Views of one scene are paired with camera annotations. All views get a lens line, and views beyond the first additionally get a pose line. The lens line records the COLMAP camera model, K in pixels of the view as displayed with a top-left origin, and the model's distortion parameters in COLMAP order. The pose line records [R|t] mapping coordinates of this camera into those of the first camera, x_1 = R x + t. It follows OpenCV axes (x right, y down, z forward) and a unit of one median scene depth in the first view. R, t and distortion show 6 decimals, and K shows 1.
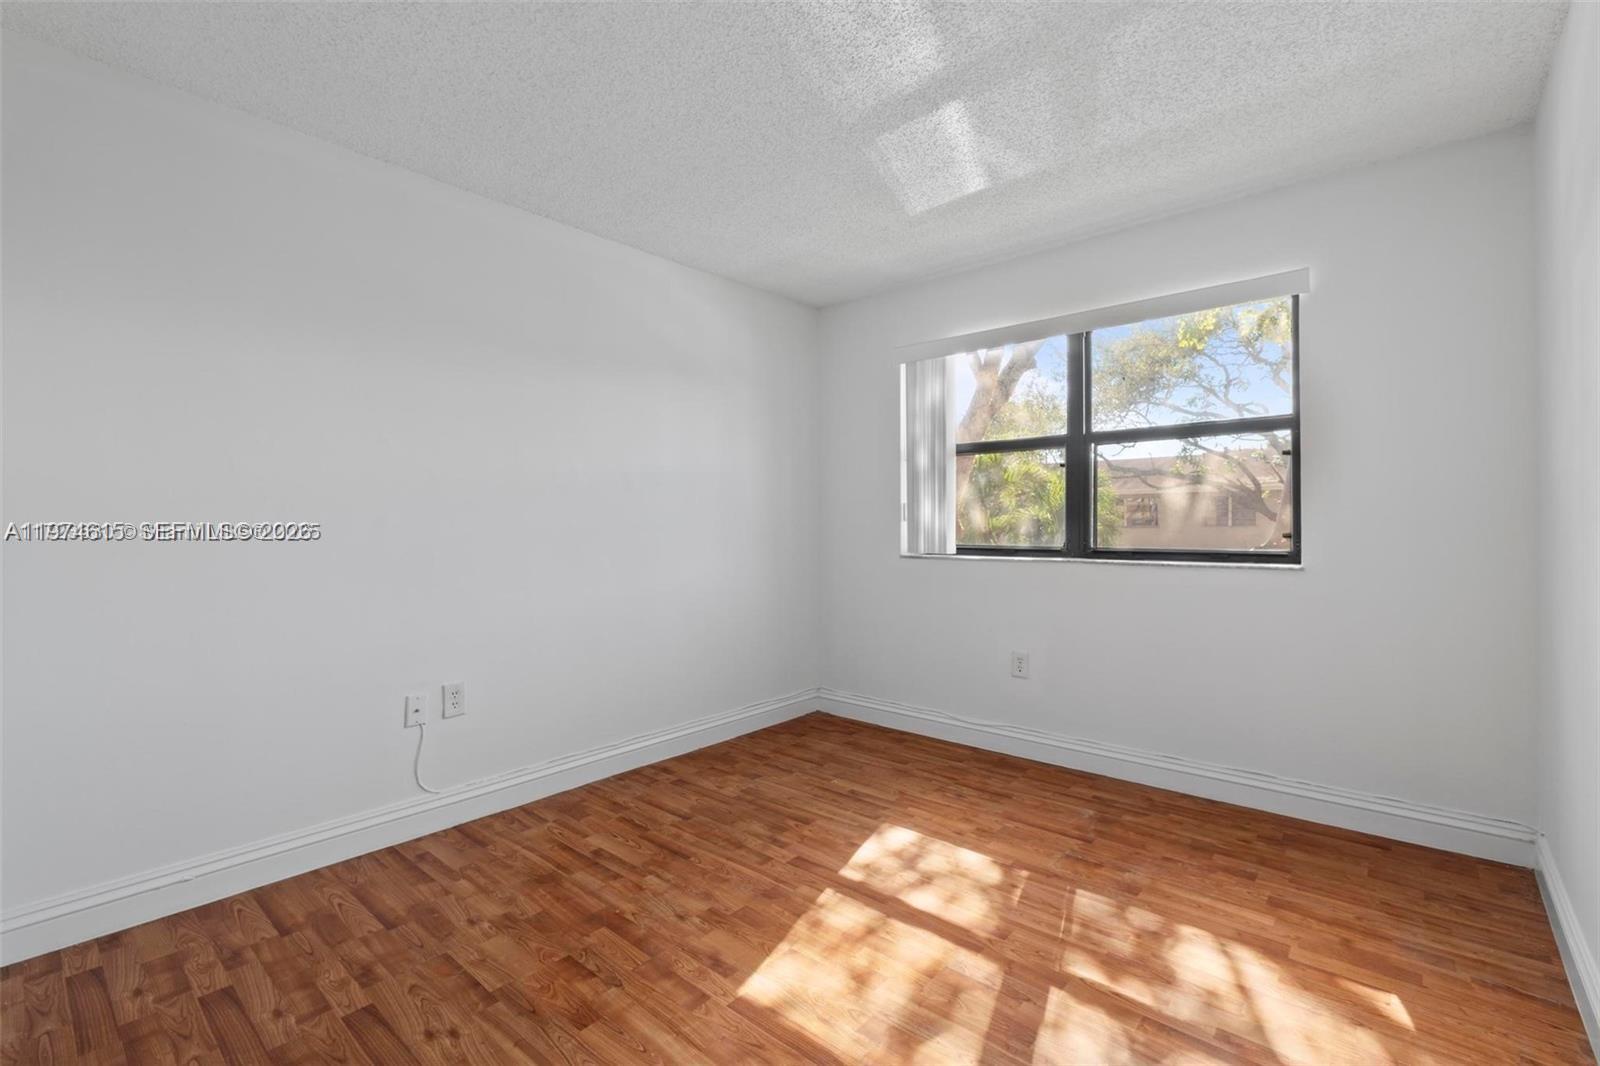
lens RADIAL K [[687.8, 0, 803.5], [0, 687.8, 528.4], [0, 0, 1]] dist [0.000610, 0.000144]
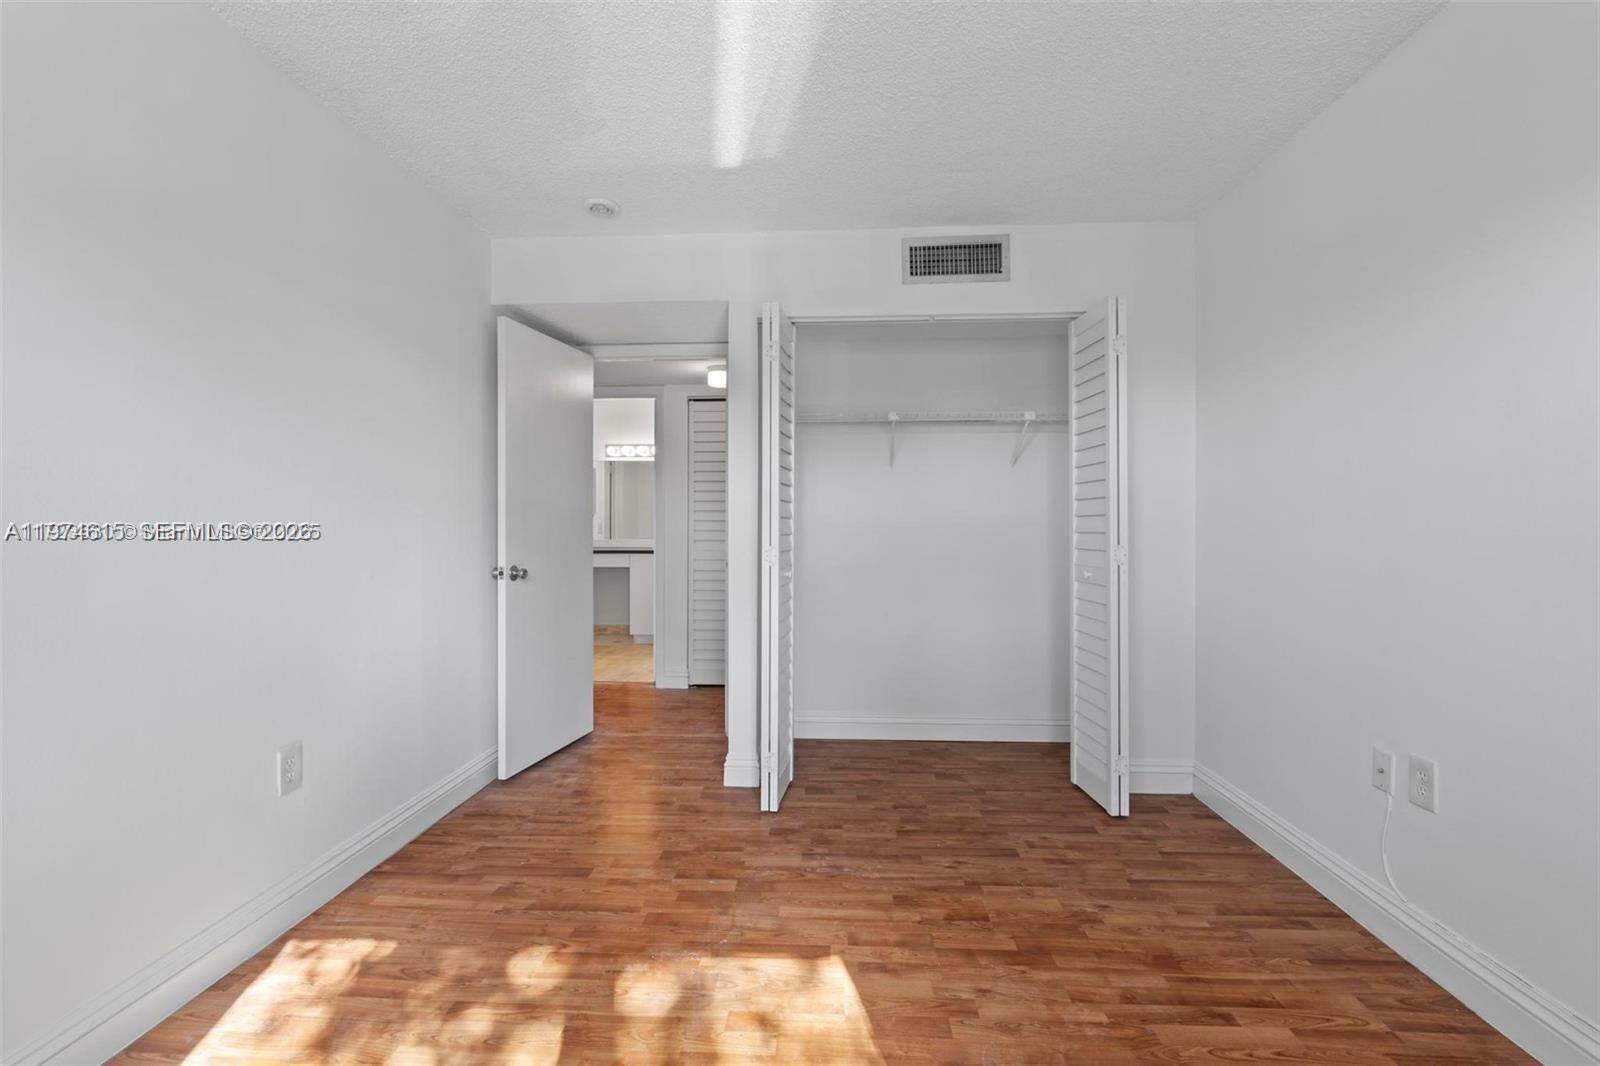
lens RADIAL K [[687.8, 0, 816.3], [0, 687.8, 533.2], [0, 0, 1]] dist [0.000610, 0.000144]
pose [[-0.774981, 0.005782, -0.631958, 0.522187], [0.000540, 0.999964, 0.008487, -0.006680], [0.631984, 0.006237, -0.774956, 1.549620]]
